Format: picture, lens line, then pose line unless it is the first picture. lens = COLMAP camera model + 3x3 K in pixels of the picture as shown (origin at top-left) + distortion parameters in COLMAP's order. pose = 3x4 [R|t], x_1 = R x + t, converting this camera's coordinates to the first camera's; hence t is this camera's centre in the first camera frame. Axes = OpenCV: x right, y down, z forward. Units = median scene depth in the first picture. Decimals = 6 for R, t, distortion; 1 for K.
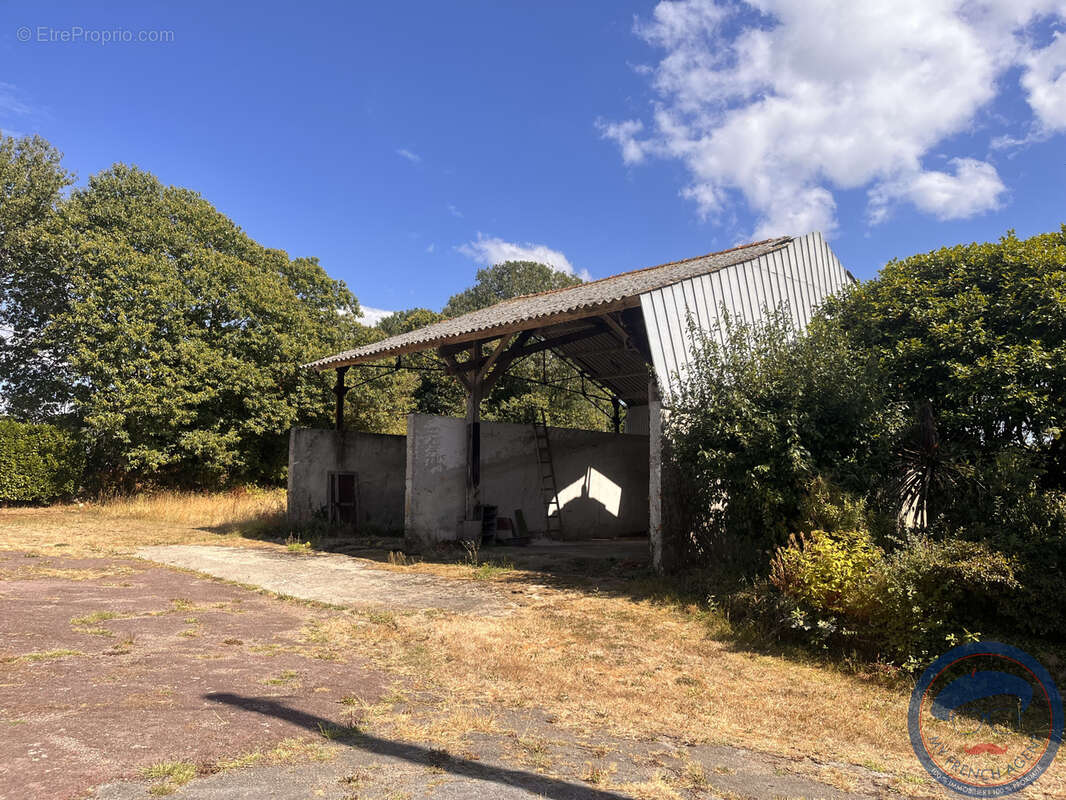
lens RADIAL K [[804.3, 0, 557.8], [0, 804.3, 394.5], [0, 0, 1]] dist [0.054764, -0.058587]
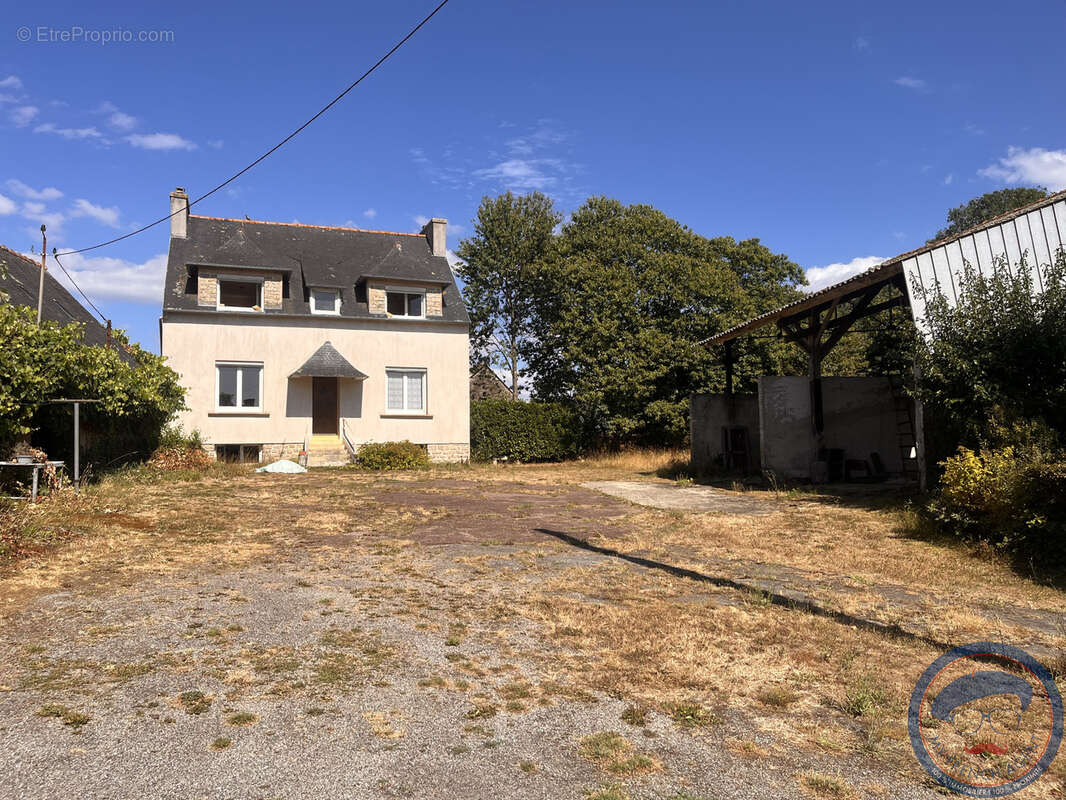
lens RADIAL K [[804.3, 0, 540.1], [0, 804.3, 389.1], [0, 0, 1]] dist [0.054764, -0.058587]
pose [[0.805479, -0.071991, -0.588236, 0.151268], [0.093380, 0.995612, 0.006018, 0.002219], [0.585221, -0.059777, 0.808667, -0.114901]]
